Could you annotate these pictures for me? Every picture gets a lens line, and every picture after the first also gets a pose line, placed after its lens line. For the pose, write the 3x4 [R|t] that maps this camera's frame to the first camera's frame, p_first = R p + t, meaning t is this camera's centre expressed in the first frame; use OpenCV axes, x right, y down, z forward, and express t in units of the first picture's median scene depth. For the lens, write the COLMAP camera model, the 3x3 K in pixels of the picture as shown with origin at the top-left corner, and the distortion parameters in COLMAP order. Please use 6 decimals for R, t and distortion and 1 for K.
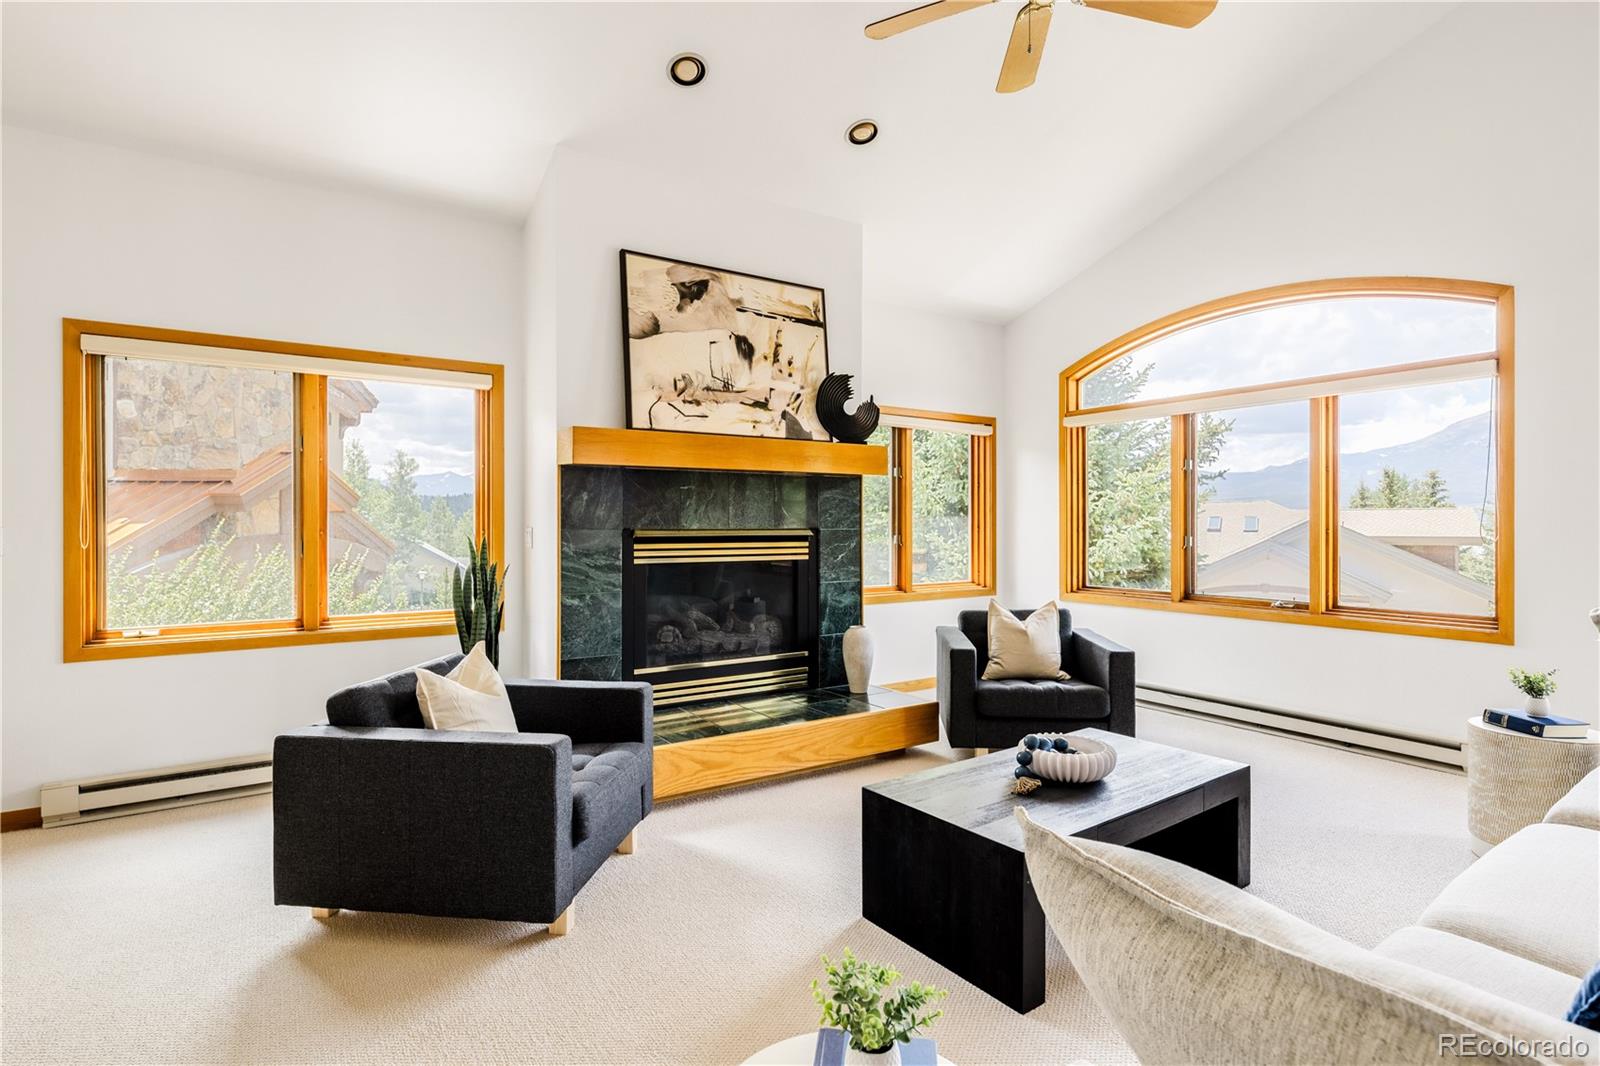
lens RADIAL K [[776.5, 0, 799.4], [0, 776.5, 533.6], [0, 0, 1]] dist [0.000357, -0.002169]
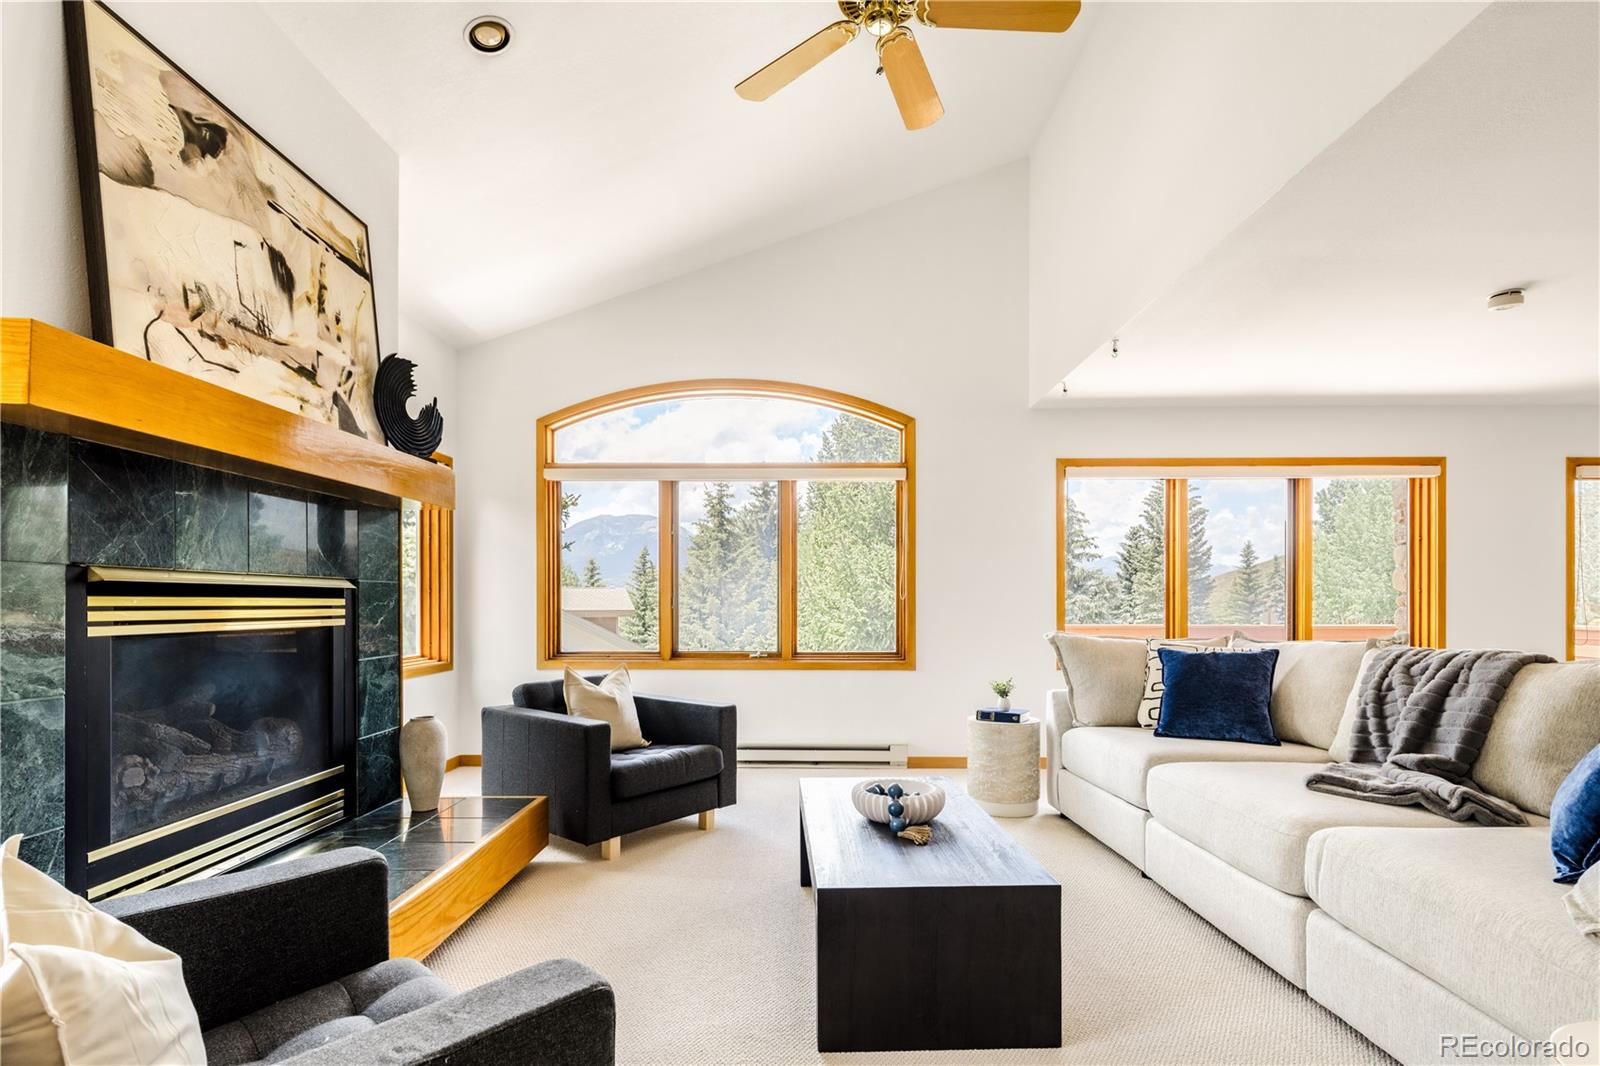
lens RADIAL K [[776.5, 0, 797.2], [0, 776.5, 605.7], [0, 0, 1]] dist [0.000357, -0.002169]
pose [[0.564680, -0.004293, 0.825299, -0.335086], [0.010734, 0.999940, -0.002142, 0.023416], [-0.825240, 0.010068, 0.564692, 0.328964]]
